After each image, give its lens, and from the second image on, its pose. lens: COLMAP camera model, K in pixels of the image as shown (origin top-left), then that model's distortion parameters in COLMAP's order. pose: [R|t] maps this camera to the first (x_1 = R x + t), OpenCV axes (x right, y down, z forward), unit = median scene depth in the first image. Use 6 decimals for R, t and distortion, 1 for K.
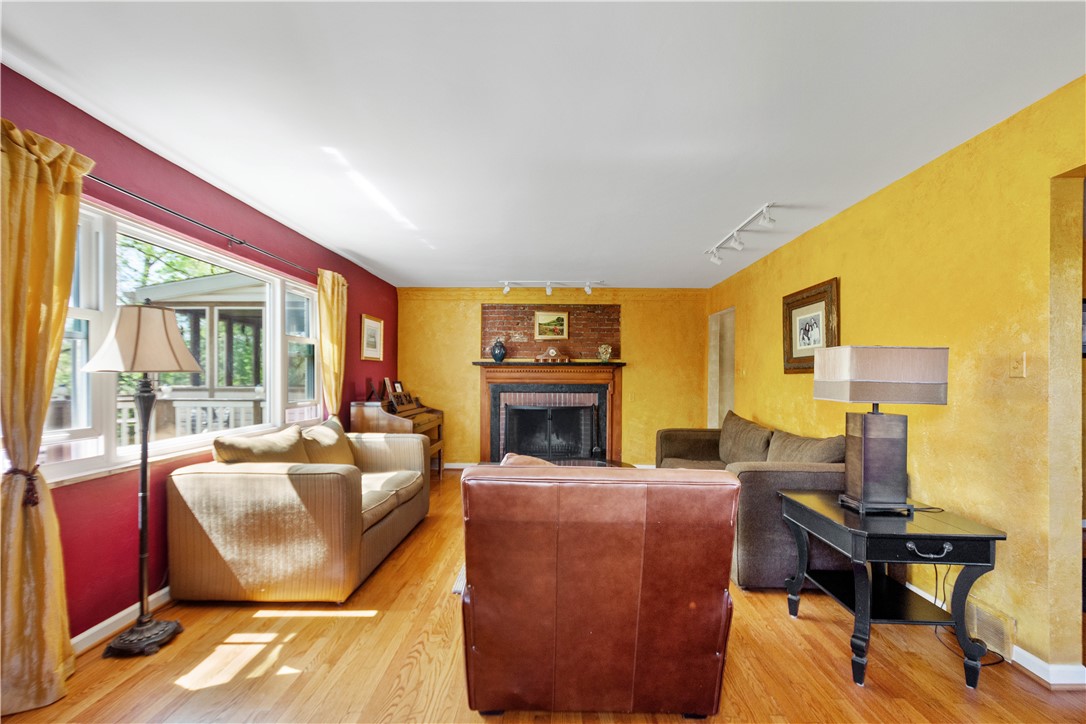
lens RADIAL K [[478.5, 0, 543.8], [0, 478.5, 377.3], [0, 0, 1]] dist [0.013996, -0.001244]
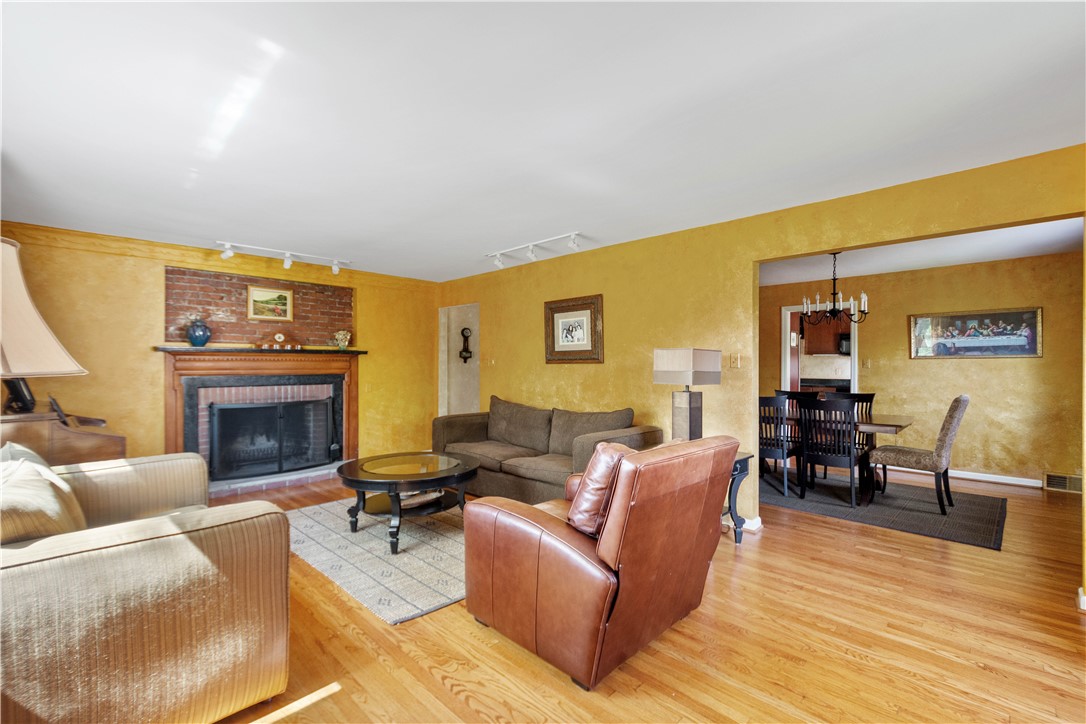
lens RADIAL K [[478.5, 0, 541.8], [0, 478.5, 364.7], [0, 0, 1]] dist [0.013996, -0.001244]
pose [[0.693687, -0.005844, 0.720252, -0.263611], [0.002807, 0.999981, 0.005409, -0.007321], [-0.720271, -0.001730, 0.693691, 0.092400]]
